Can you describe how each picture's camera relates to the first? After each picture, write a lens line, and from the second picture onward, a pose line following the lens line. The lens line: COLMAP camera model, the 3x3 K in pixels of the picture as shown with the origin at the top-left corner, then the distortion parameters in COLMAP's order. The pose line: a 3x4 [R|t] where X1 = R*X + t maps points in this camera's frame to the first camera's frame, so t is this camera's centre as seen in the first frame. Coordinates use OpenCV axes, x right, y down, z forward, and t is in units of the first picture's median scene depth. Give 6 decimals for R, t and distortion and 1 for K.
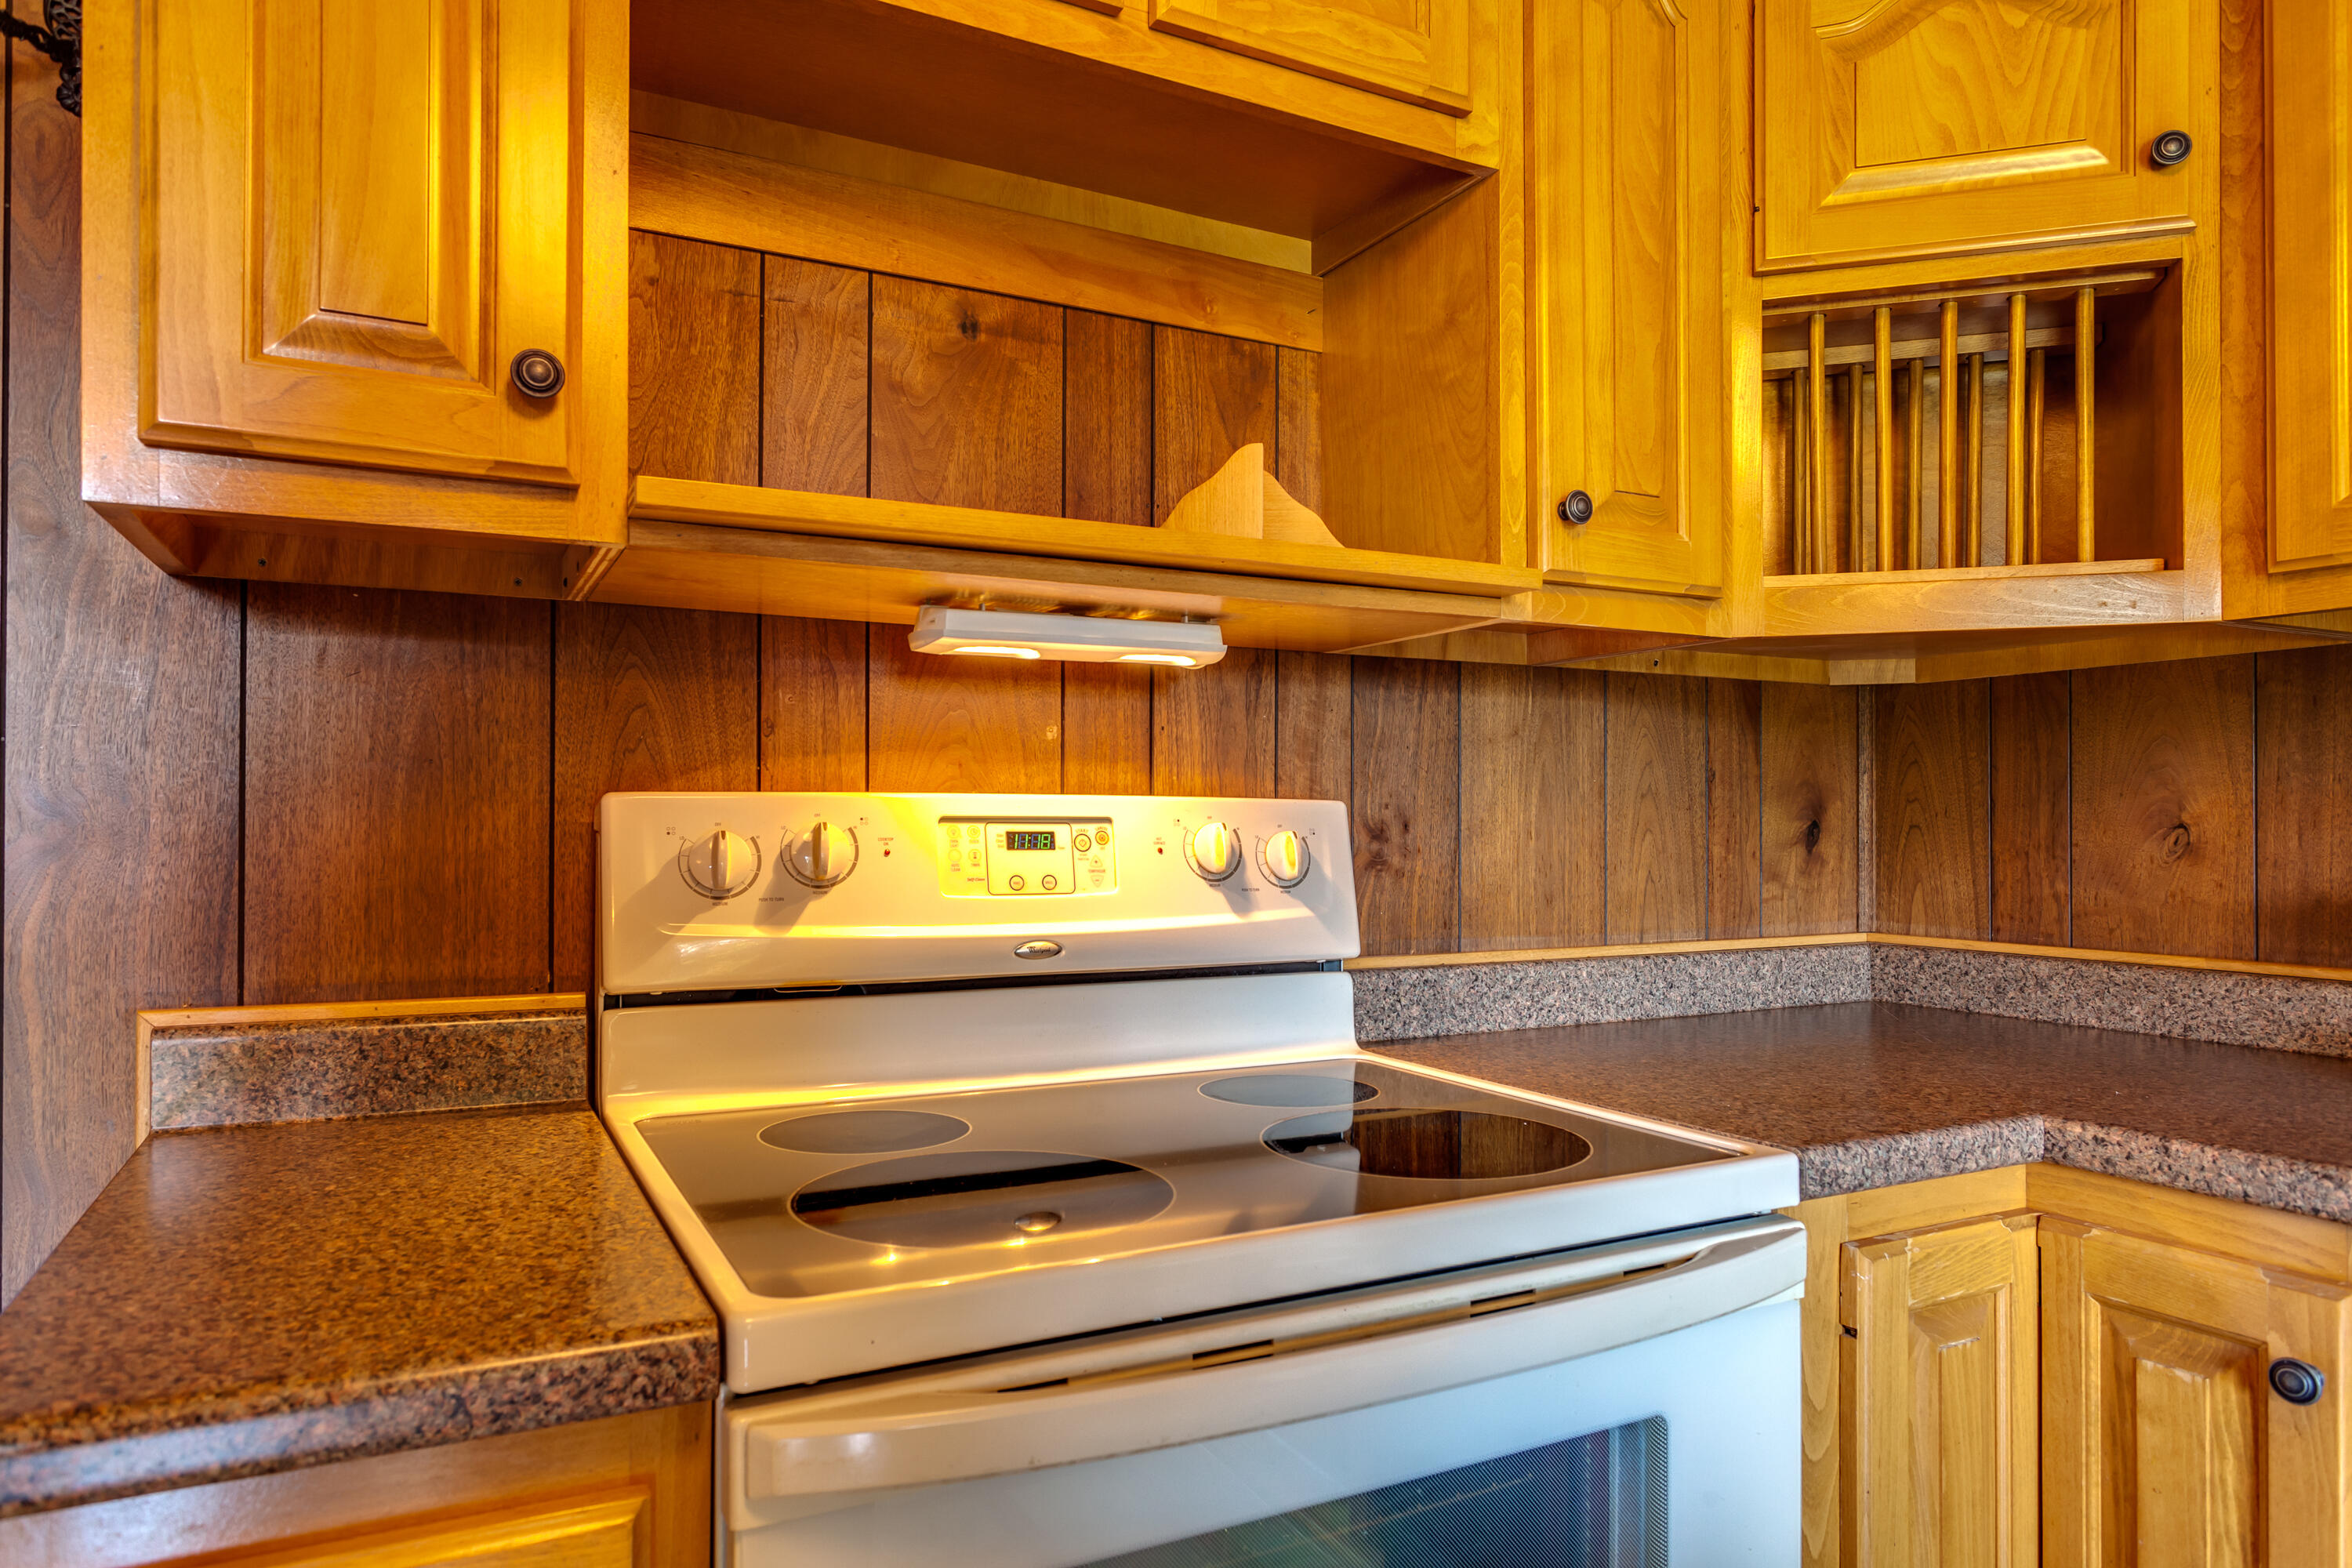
lens RADIAL K [[1426.8, 0, 1170.9], [0, 1426.8, 808.8], [0, 0, 1]] dist [0.003507, 0.001358]
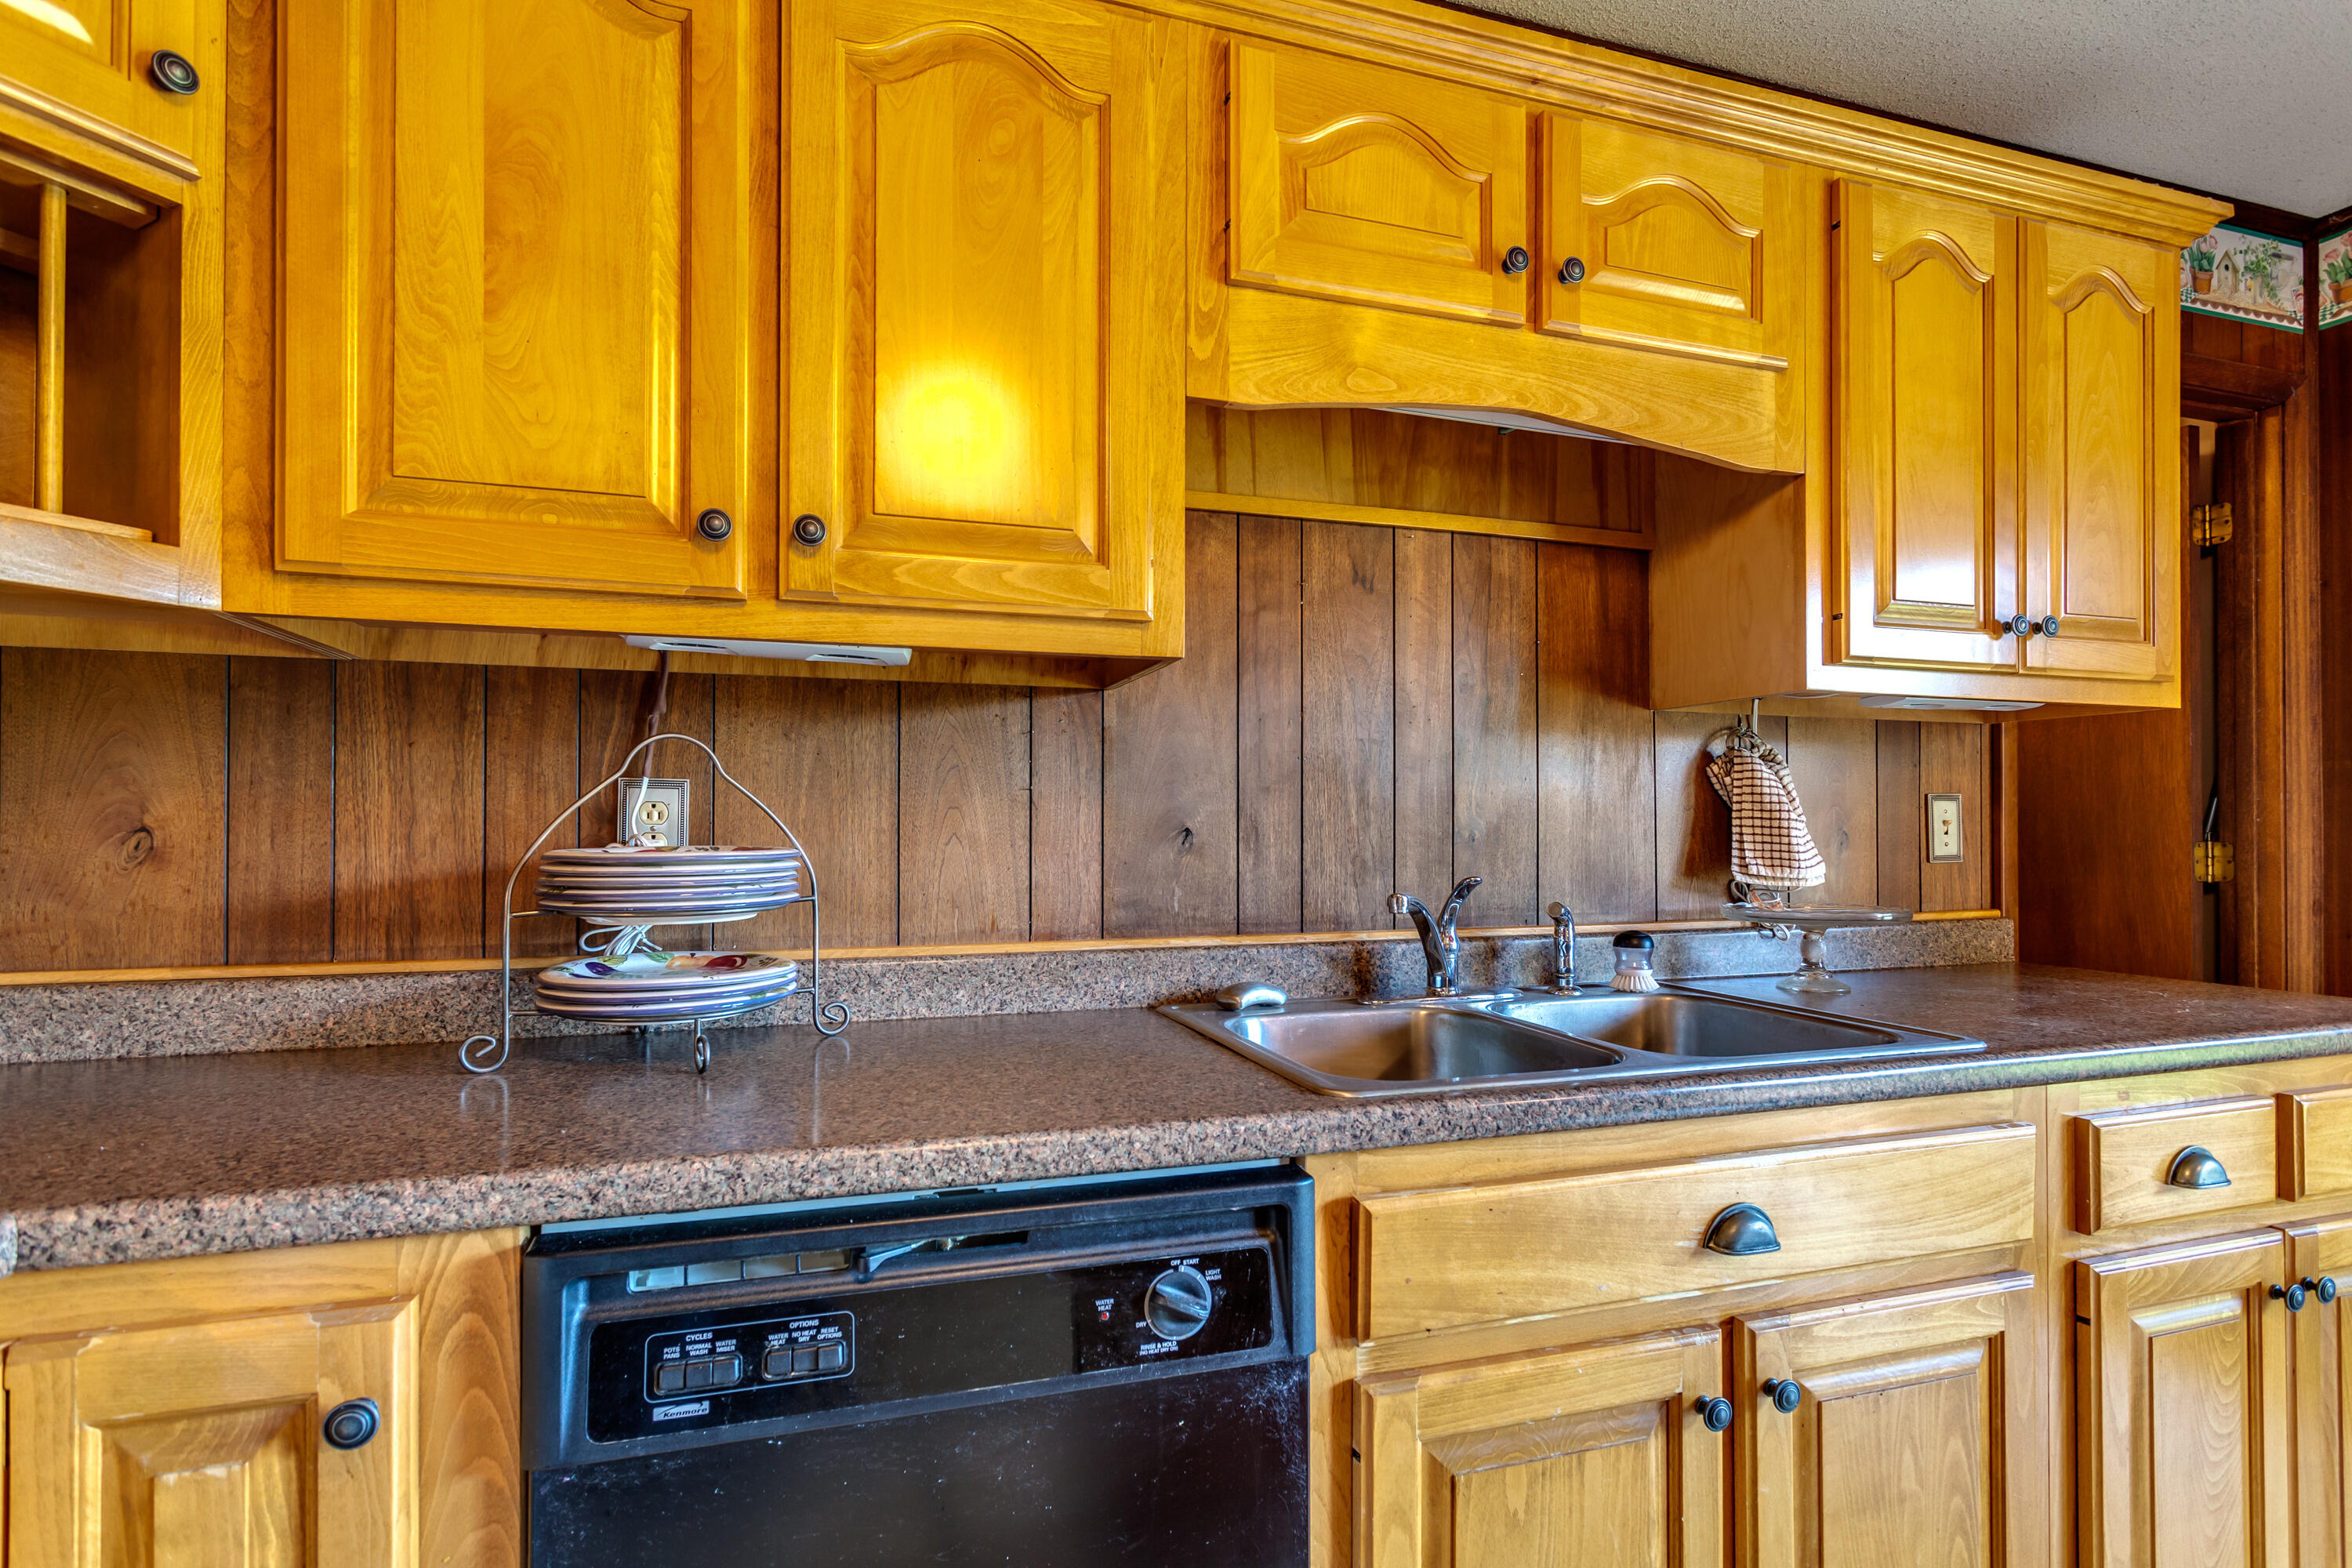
lens RADIAL K [[1150.3, 0, 1173.9], [0, 1150.3, 821.6], [0, 0, 1]] dist [0.000340, -0.000692]
pose [[0.171728, 0.006198, 0.985125, 0.098975], [-0.011707, 0.999922, -0.004251, 0.002690], [-0.985075, -0.010803, 0.171787, 0.252877]]
